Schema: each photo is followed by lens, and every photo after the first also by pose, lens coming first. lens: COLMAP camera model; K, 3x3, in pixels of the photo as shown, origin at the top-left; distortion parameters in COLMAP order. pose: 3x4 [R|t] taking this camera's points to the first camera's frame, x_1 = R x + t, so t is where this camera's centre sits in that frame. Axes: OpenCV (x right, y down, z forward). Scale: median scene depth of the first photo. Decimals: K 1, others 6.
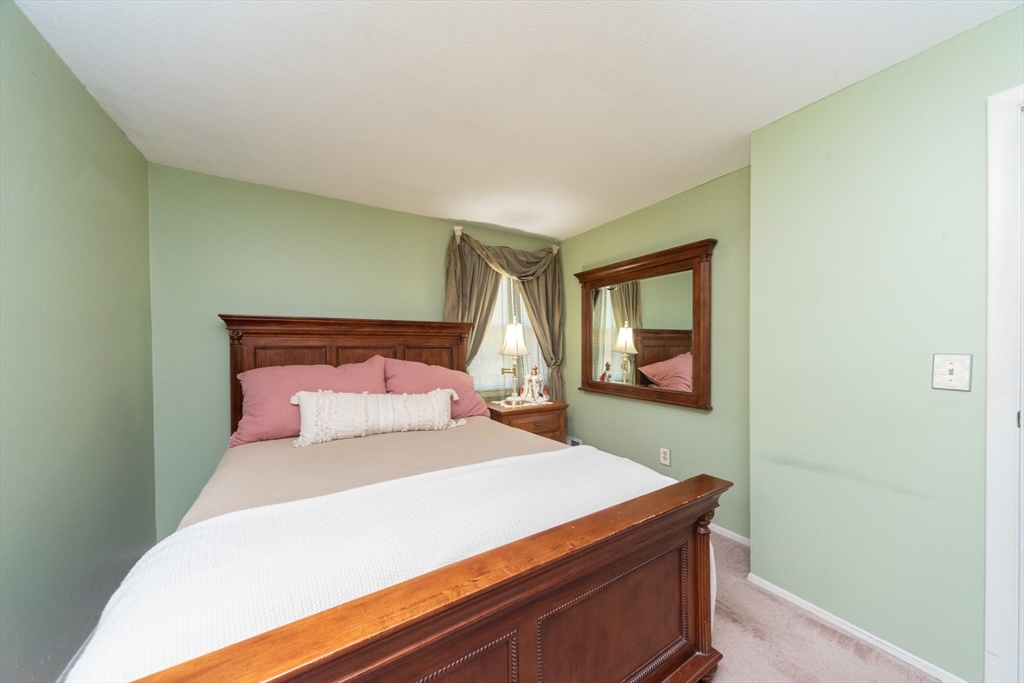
lens RADIAL K [[348.8, 0, 505.9], [0, 348.8, 348.4], [0, 0, 1]] dist [-0.000007, 0.000016]
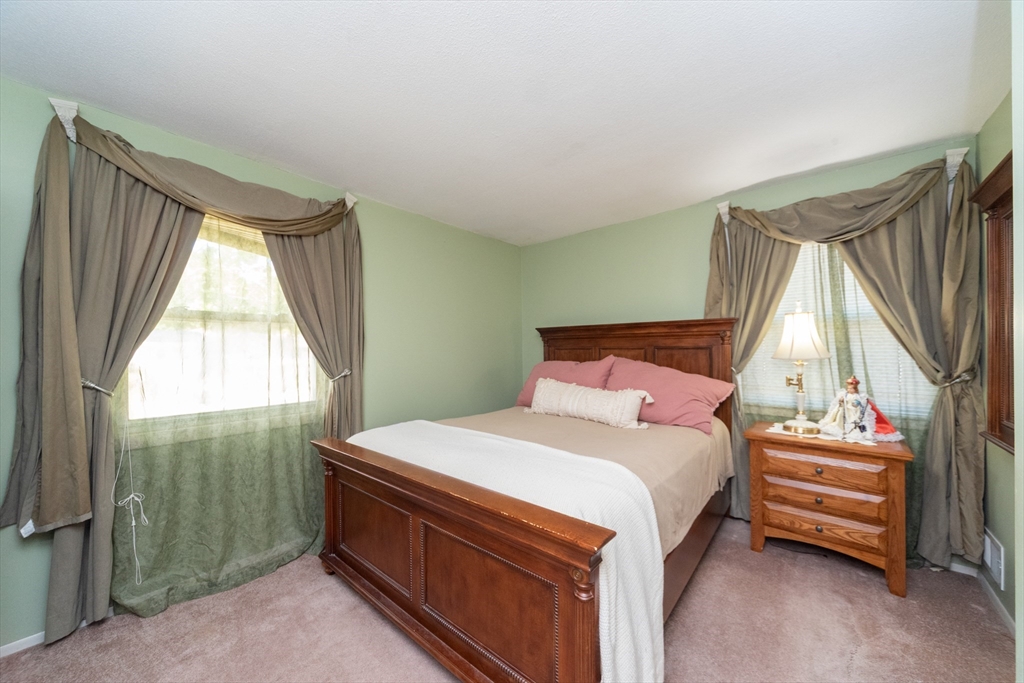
lens RADIAL K [[348.8, 0, 505.9], [0, 348.8, 348.4], [0, 0, 1]] dist [-0.000007, 0.000016]
pose [[0.319164, -0.000850, -0.947699, 0.483356], [-0.001832, 0.999997, -0.001514, 0.000387], [0.947698, 0.002219, 0.319162, 0.243336]]
